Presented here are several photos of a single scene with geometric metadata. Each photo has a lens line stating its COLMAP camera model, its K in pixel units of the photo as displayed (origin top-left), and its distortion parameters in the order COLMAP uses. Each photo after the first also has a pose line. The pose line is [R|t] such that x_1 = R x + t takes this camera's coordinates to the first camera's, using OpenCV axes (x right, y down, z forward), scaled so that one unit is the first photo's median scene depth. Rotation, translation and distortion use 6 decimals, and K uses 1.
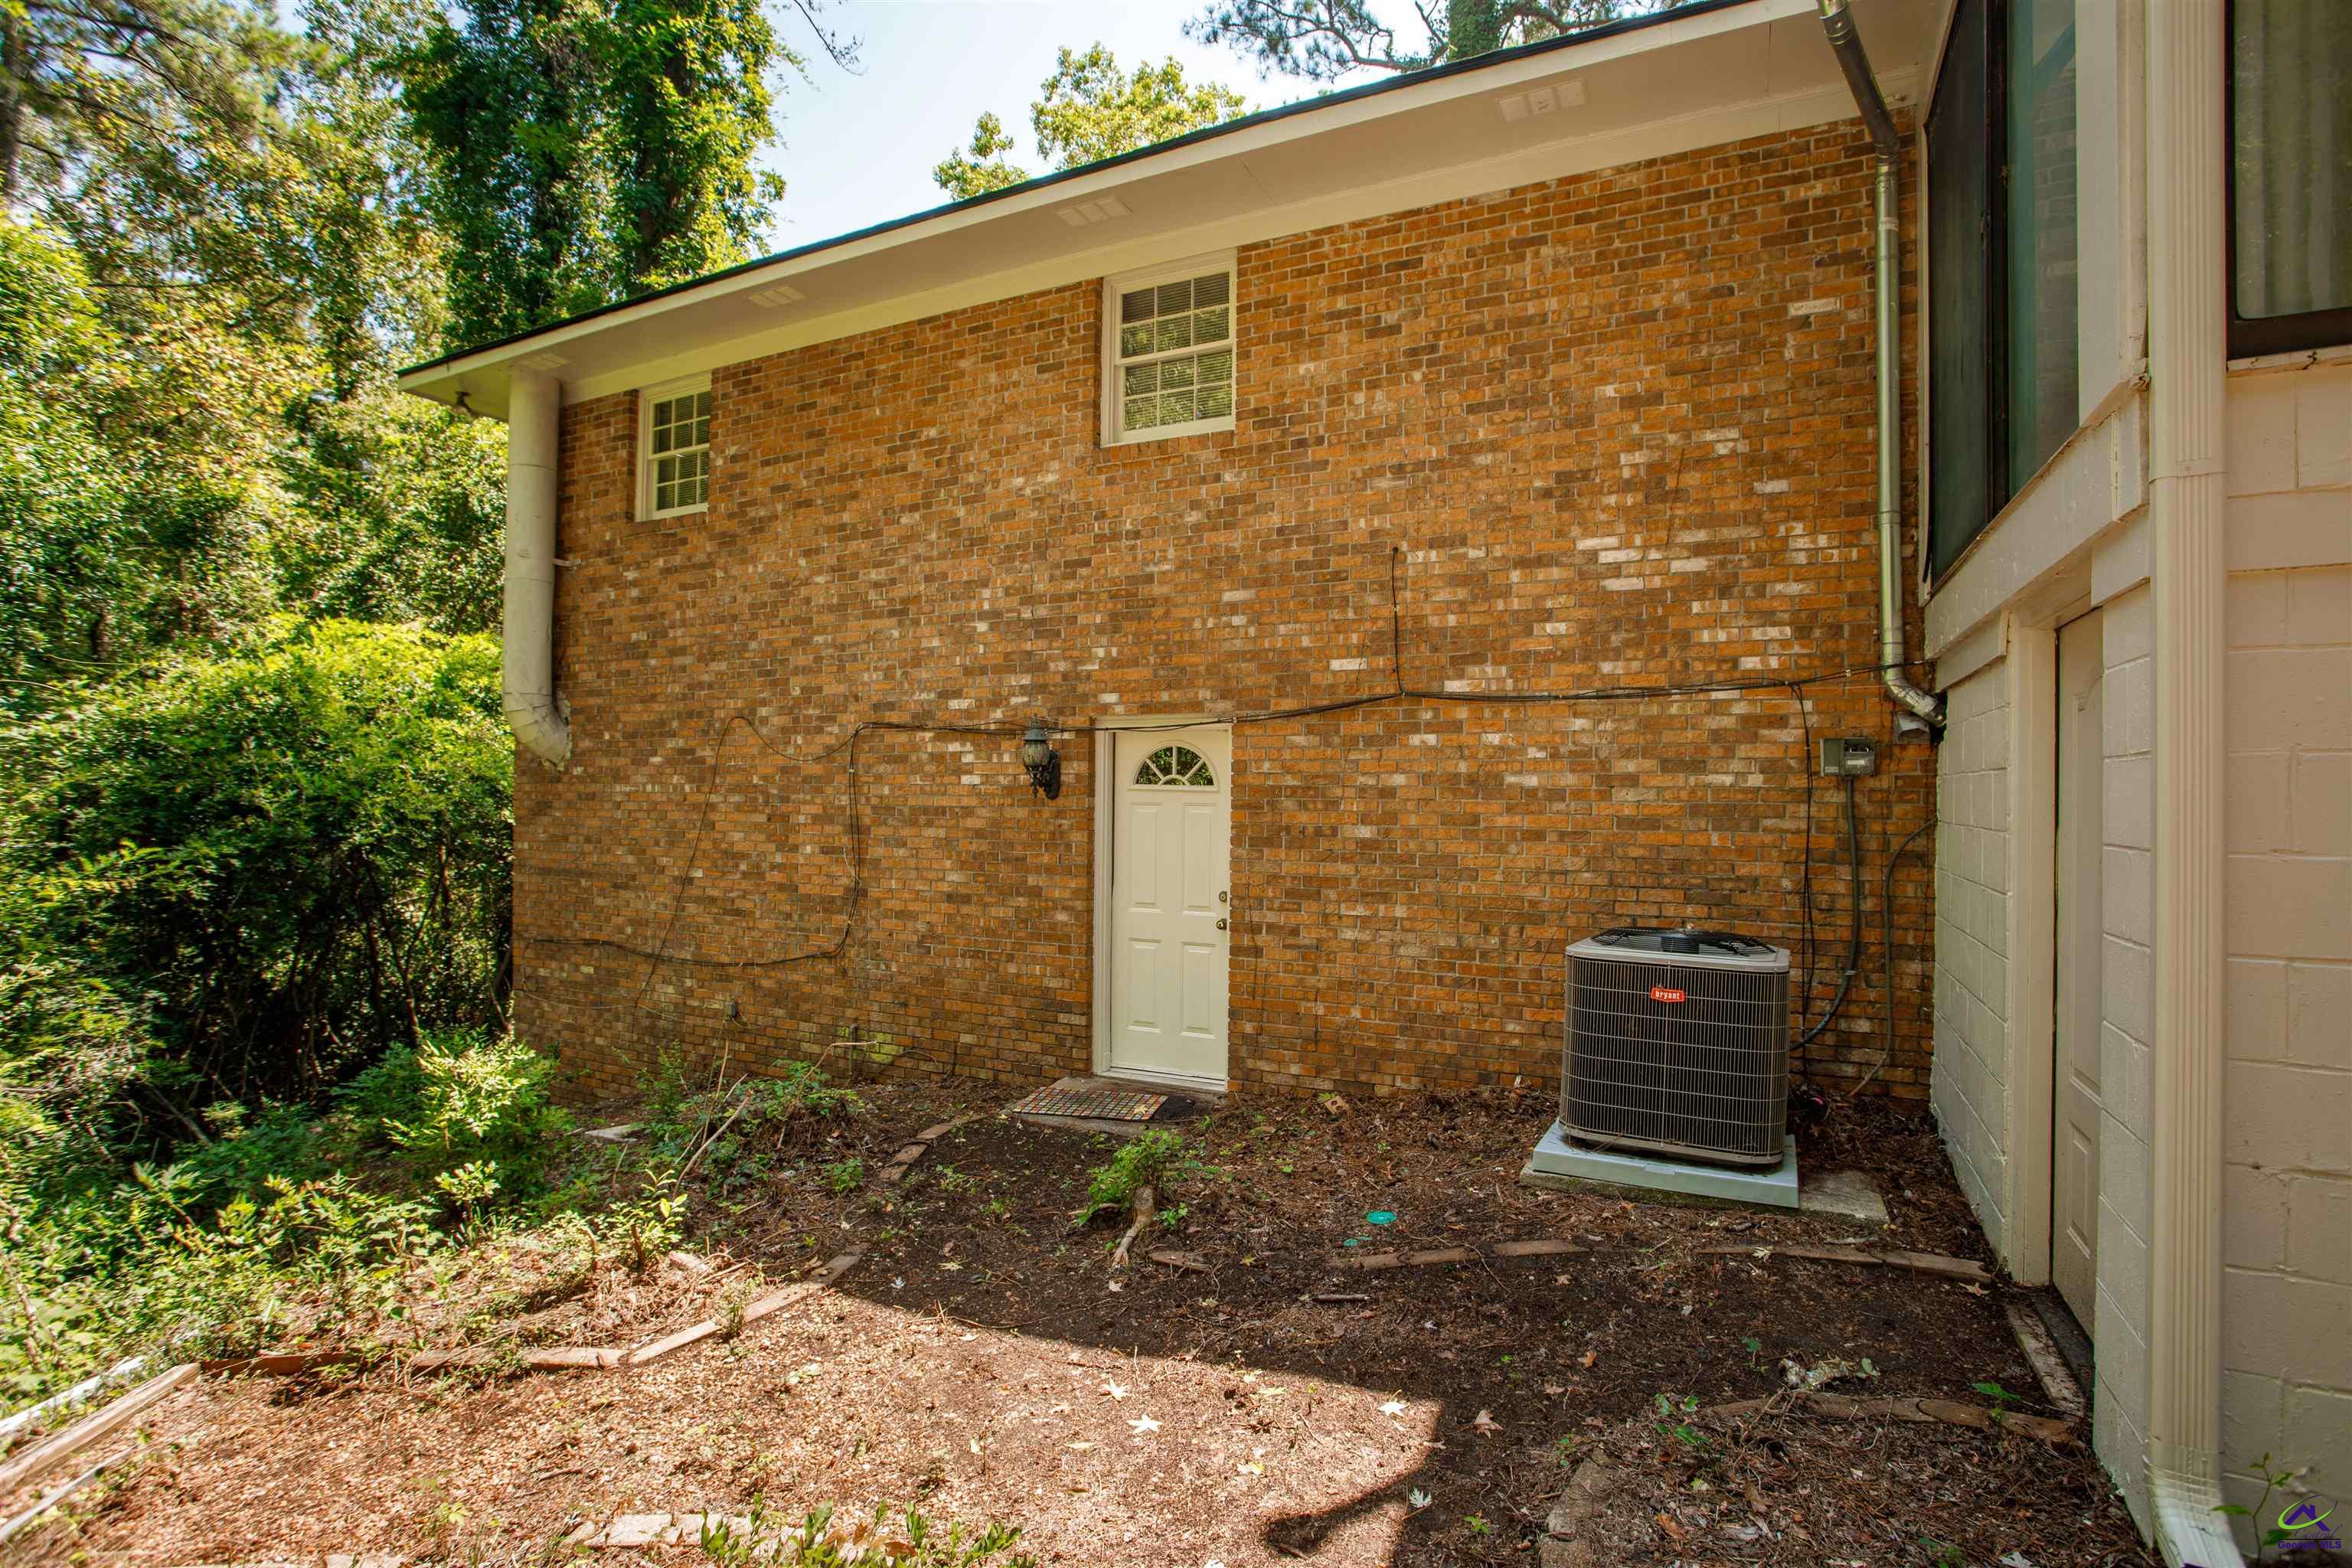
lens RADIAL K [[1161.9, 0, 1176.0], [0, 1161.9, 784.0], [0, 0, 1]] dist [-0.085090, 0.046743]
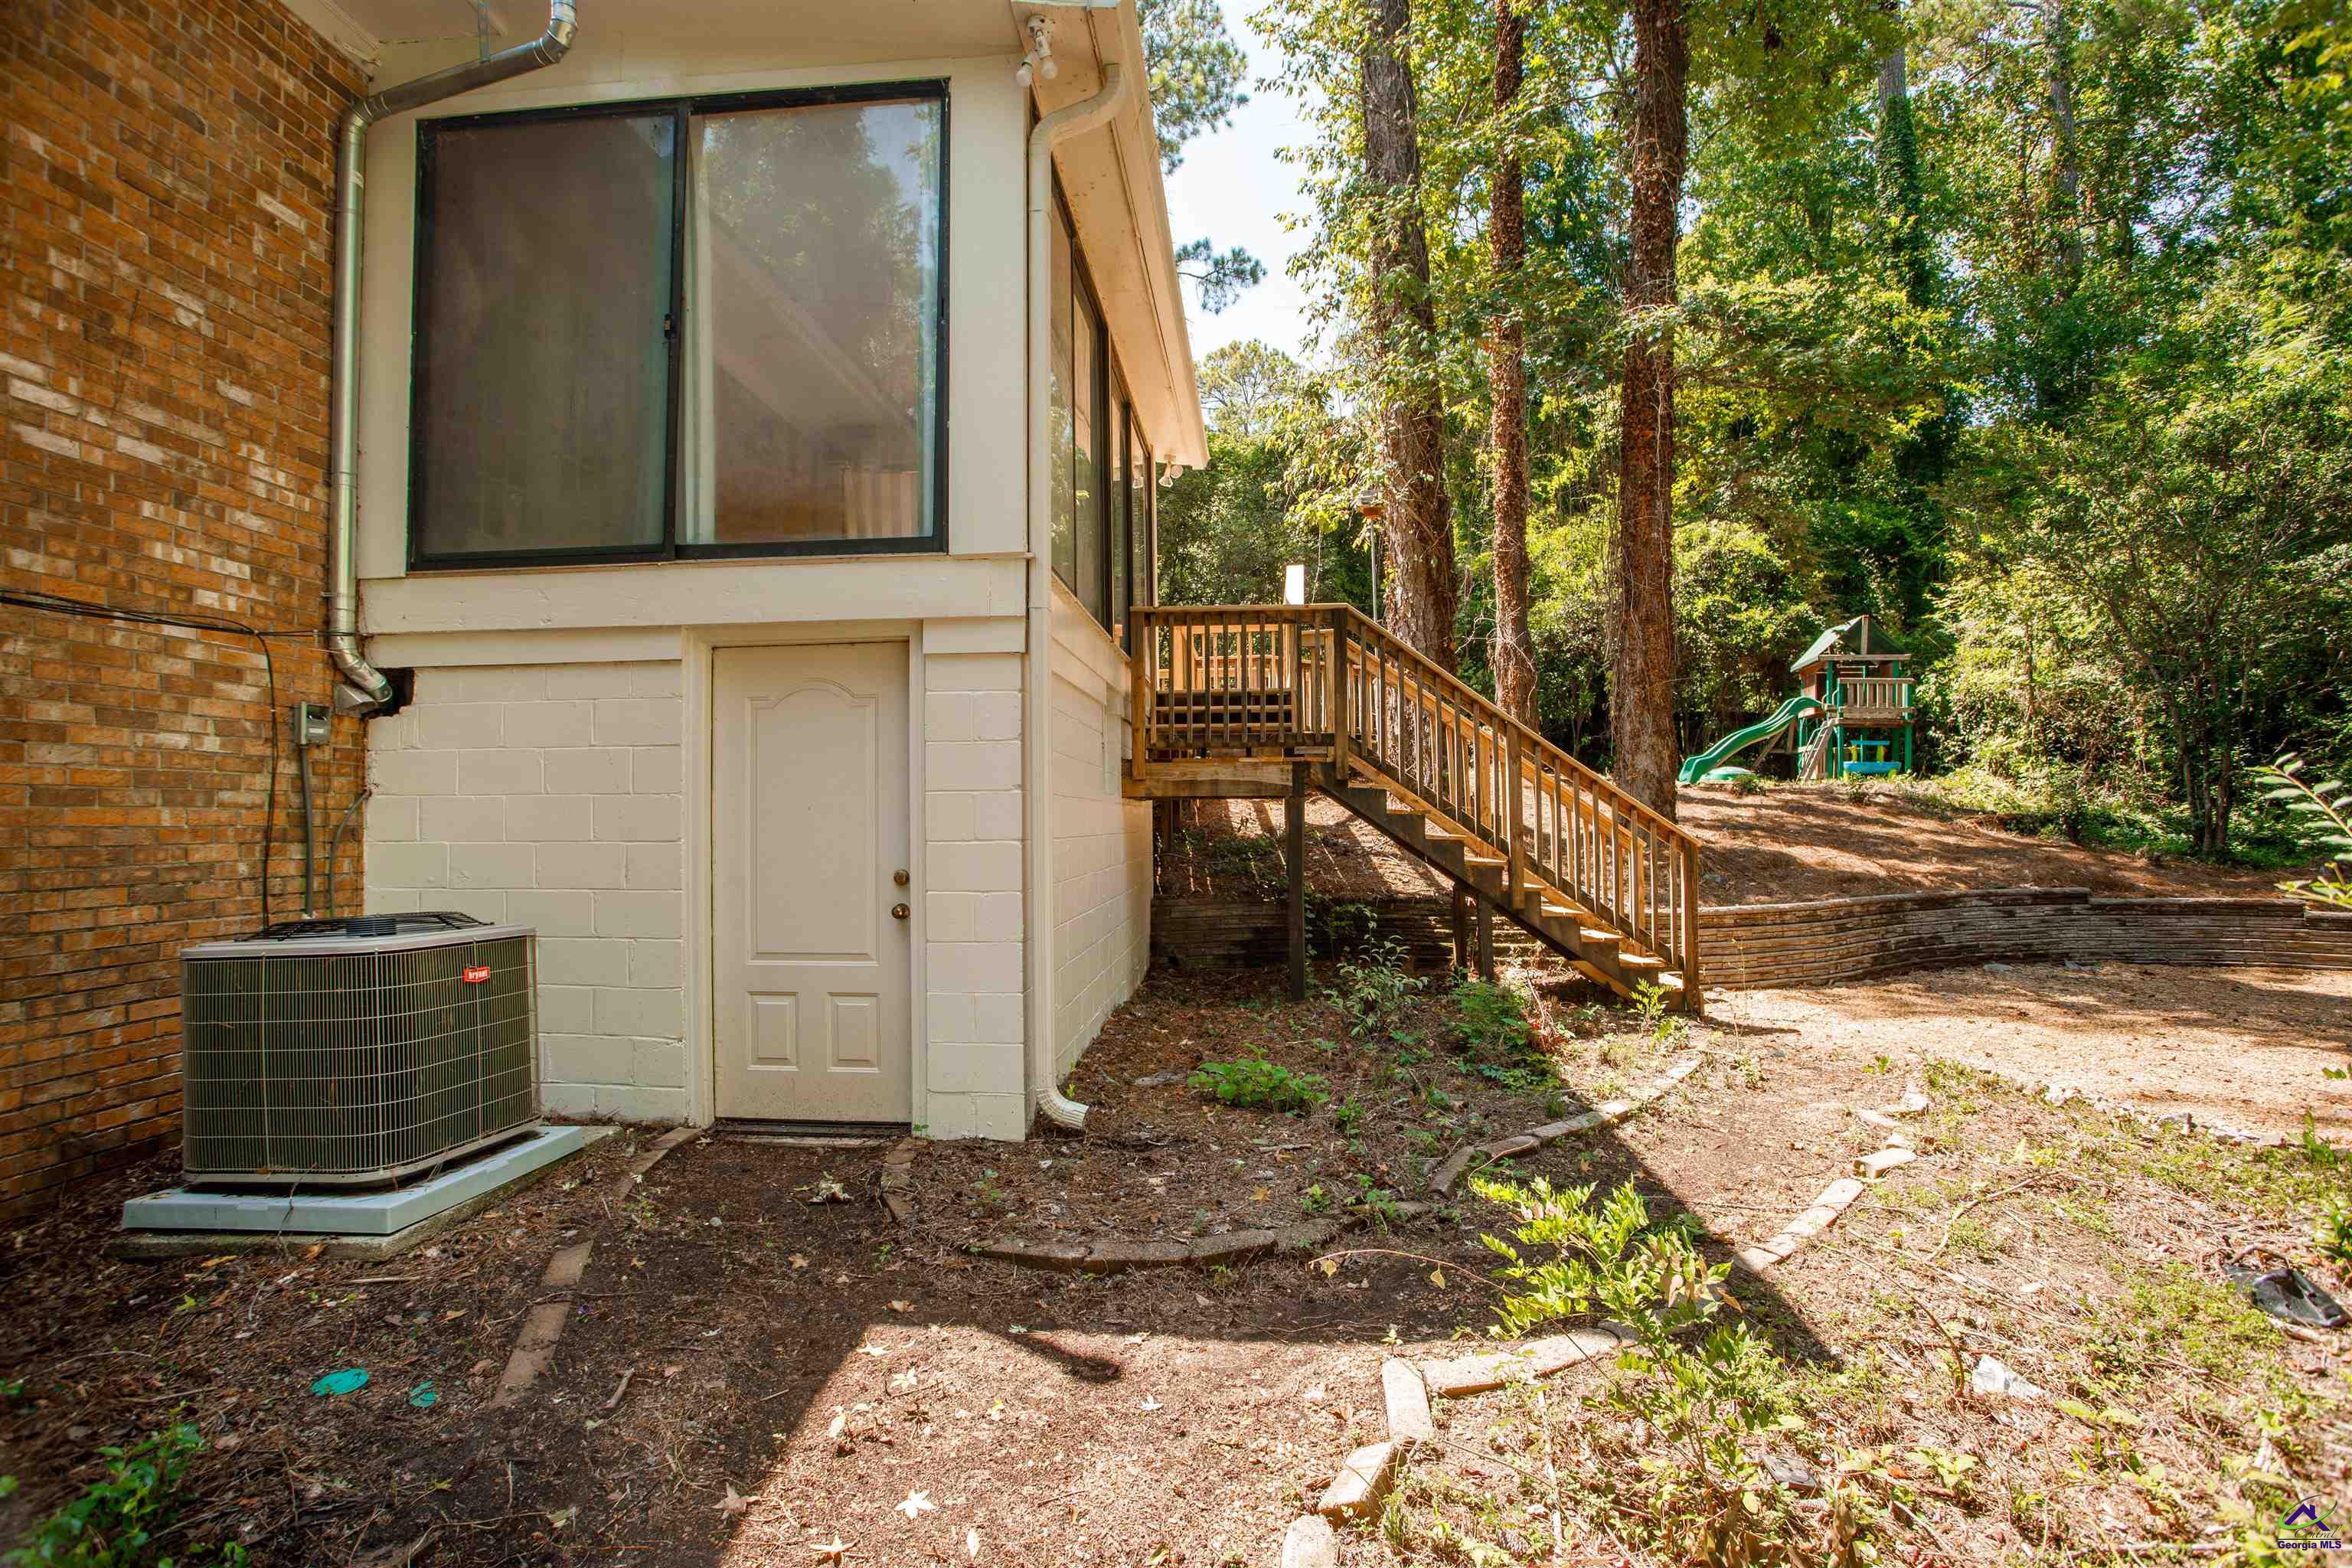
lens RADIAL K [[1173.5, 0, 1168.9], [0, 1173.5, 792.8], [0, 0, 1]] dist [-0.060285, 0.027844]
pose [[-0.382484, 0.020887, 0.923726, -0.503048], [0.000850, 0.999752, -0.022254, 0.050517], [-0.923962, -0.007727, -0.382407, 0.683148]]
